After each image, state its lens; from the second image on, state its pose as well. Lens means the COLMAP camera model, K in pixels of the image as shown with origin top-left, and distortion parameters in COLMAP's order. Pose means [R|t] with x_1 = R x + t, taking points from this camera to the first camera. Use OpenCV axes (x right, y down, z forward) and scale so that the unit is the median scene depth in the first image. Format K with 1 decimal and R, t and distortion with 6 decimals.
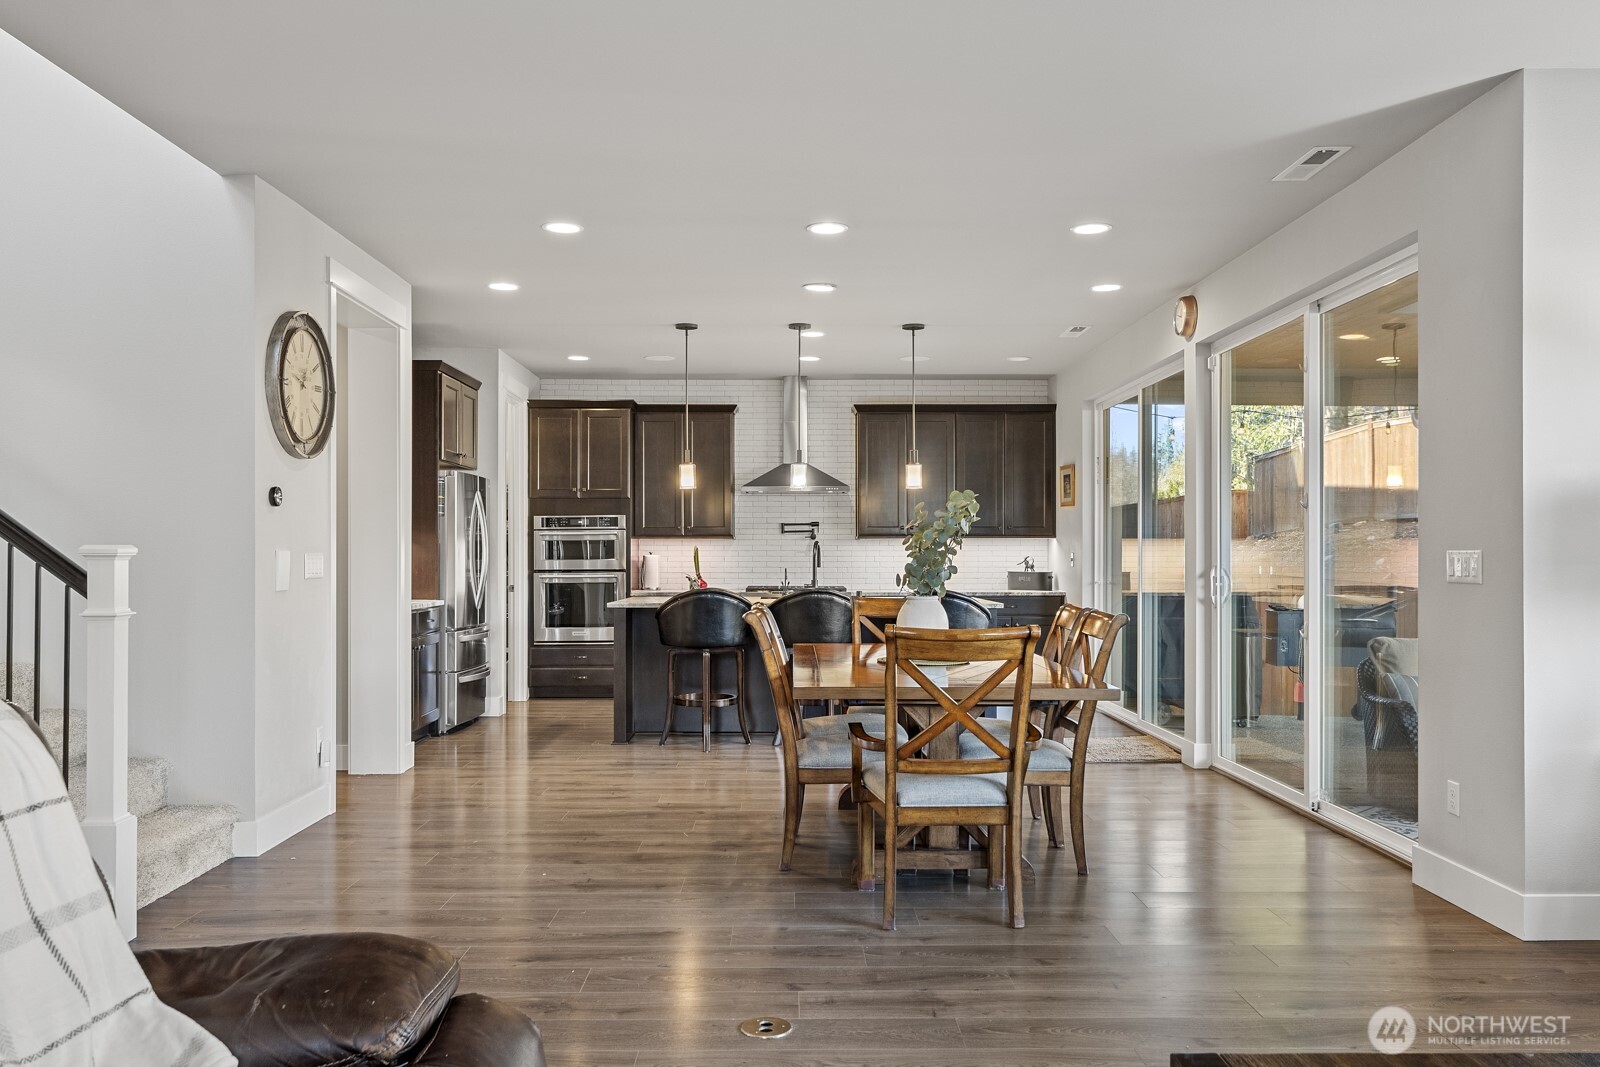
lens RADIAL K [[1211.6, 0, 800.5], [0, 1211.6, 536.3], [0, 0, 1]] dist [-0.013744, -0.001112]
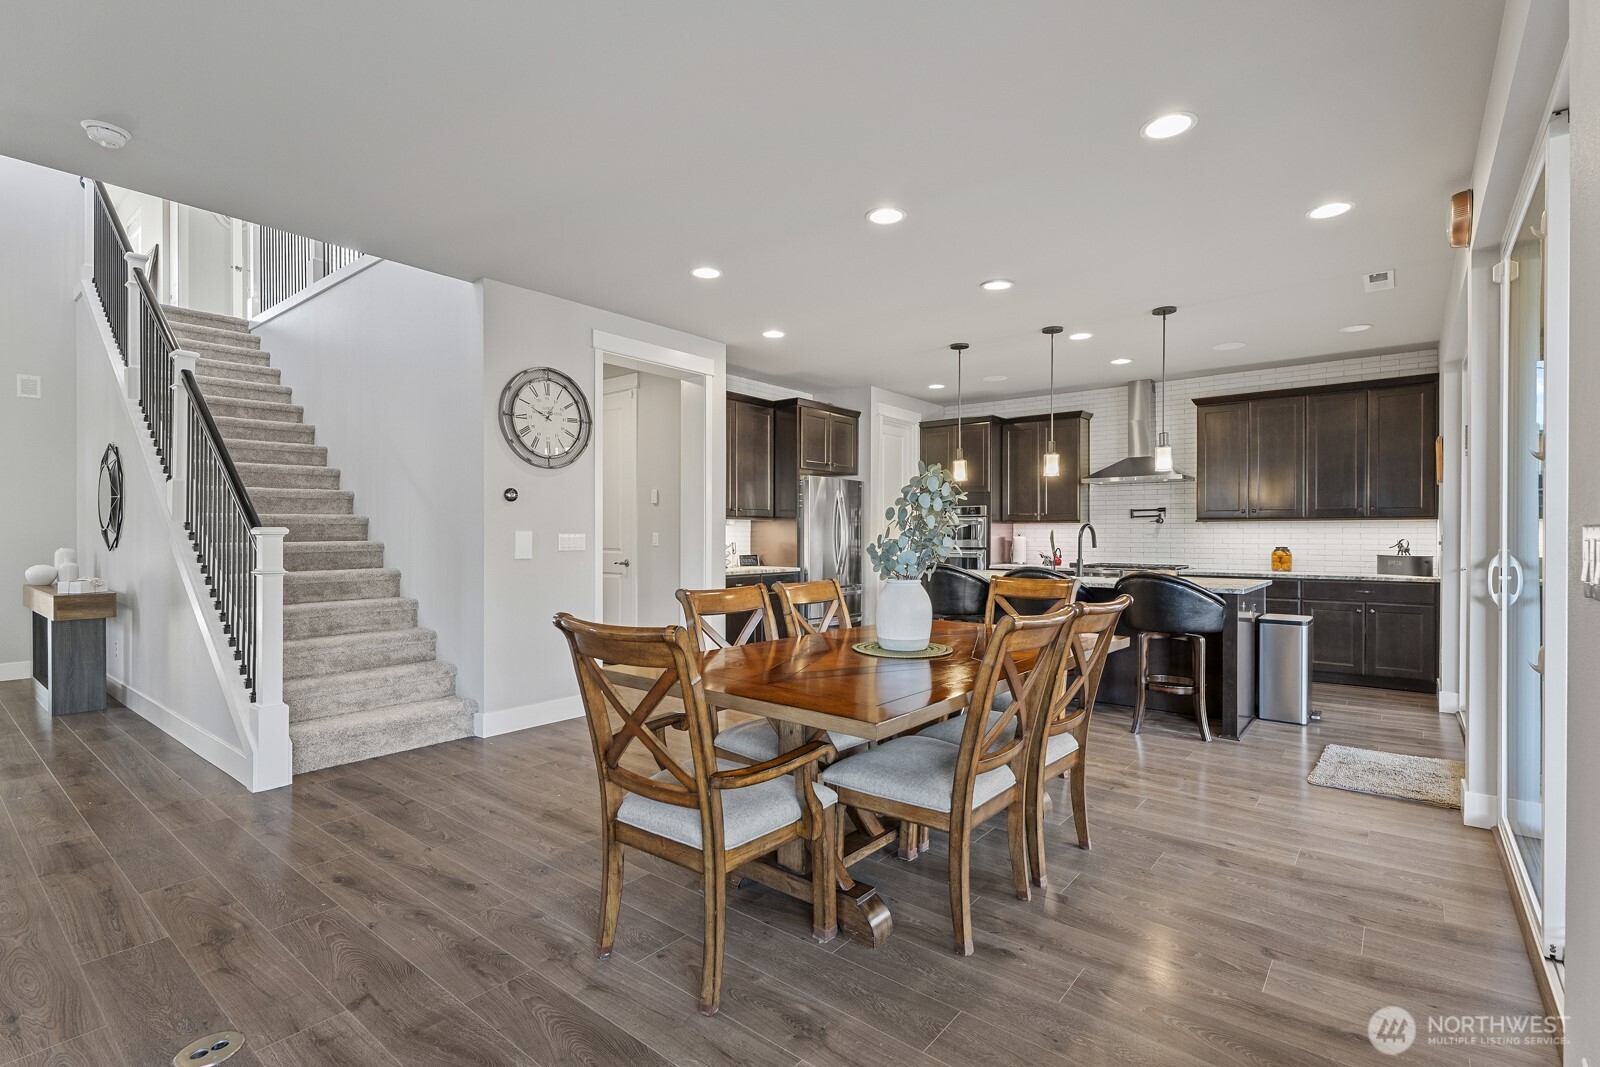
lens RADIAL K [[746.3, 0, 799.3], [0, 746.3, 533.6], [0, 0, 1]] dist [0.007481, 0.000512]
pose [[0.770464, 0.000687, -0.637483, 0.203507], [0.006188, 0.999944, 0.008556, 0.004344], [0.637453, -0.010537, 0.770417, 0.256434]]
